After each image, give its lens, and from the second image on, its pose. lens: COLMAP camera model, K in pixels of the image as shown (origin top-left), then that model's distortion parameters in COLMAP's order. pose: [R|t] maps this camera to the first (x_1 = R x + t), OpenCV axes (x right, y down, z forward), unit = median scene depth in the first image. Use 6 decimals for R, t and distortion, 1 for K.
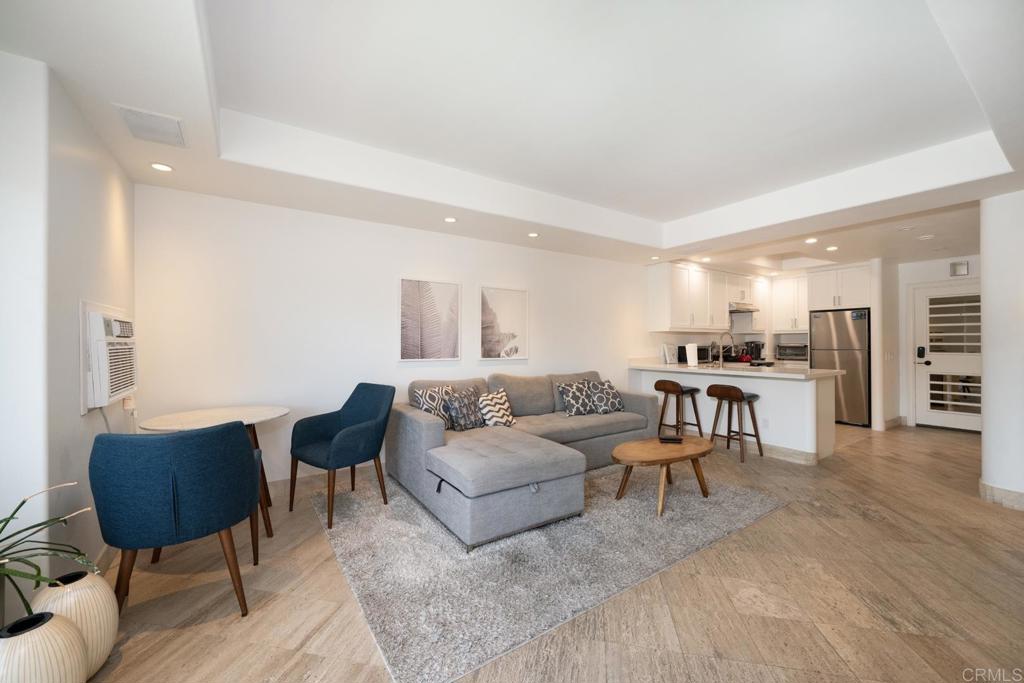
lens RADIAL K [[395.9, 0, 512.0], [0, 395.9, 341.5], [0, 0, 1]] dist [-0.000239, 0.000164]
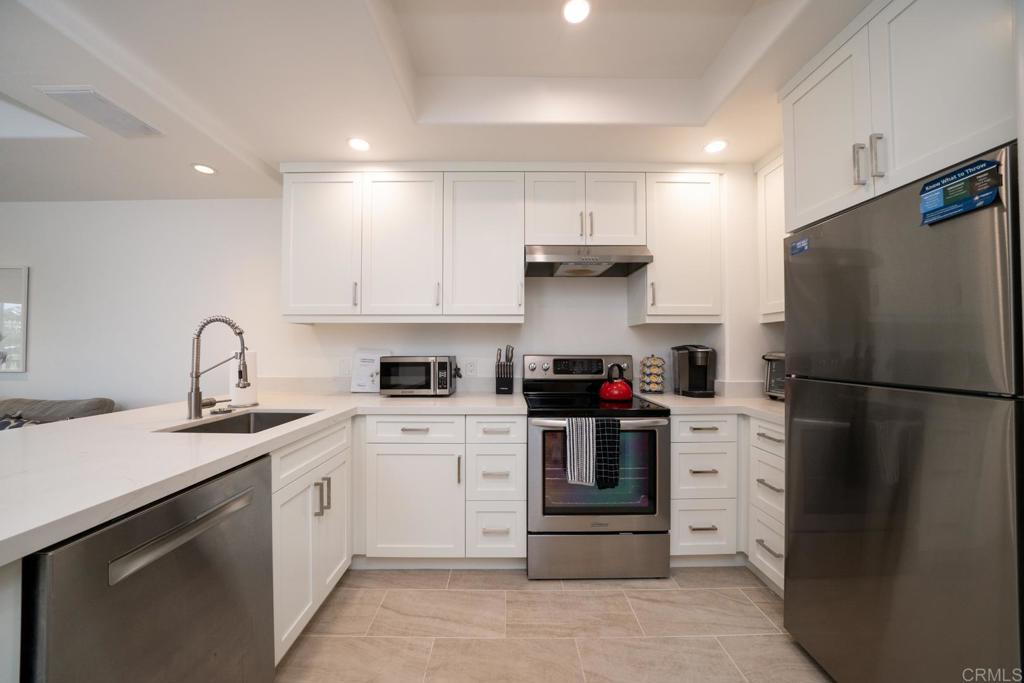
lens RADIAL K [[359.1, 0, 512.0], [0, 359.1, 341.5], [0, 0, 1]] dist [-0.017518, 0.000108]
pose [[0.830362, -0.008007, -0.557167, 0.791454], [-0.000778, 0.999879, -0.015529, 0.001374], [0.557224, 0.013328, 0.830256, 0.754945]]
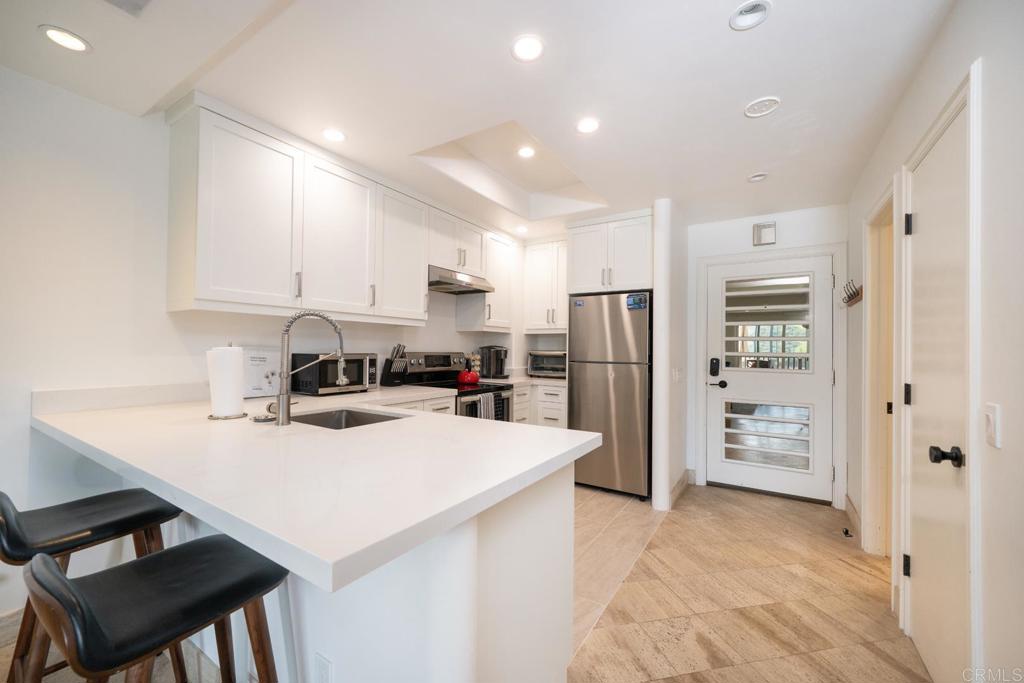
lens RADIAL K [[411.0, 0, 511.5], [0, 411.0, 346.2], [0, 0, 1]] dist [-0.001888, -0.000157]
pose [[0.913771, 0.016309, 0.405901, 0.471770], [-0.015515, 0.999866, -0.005247, 0.002790], [-0.405932, -0.001503, 0.913902, 0.532297]]
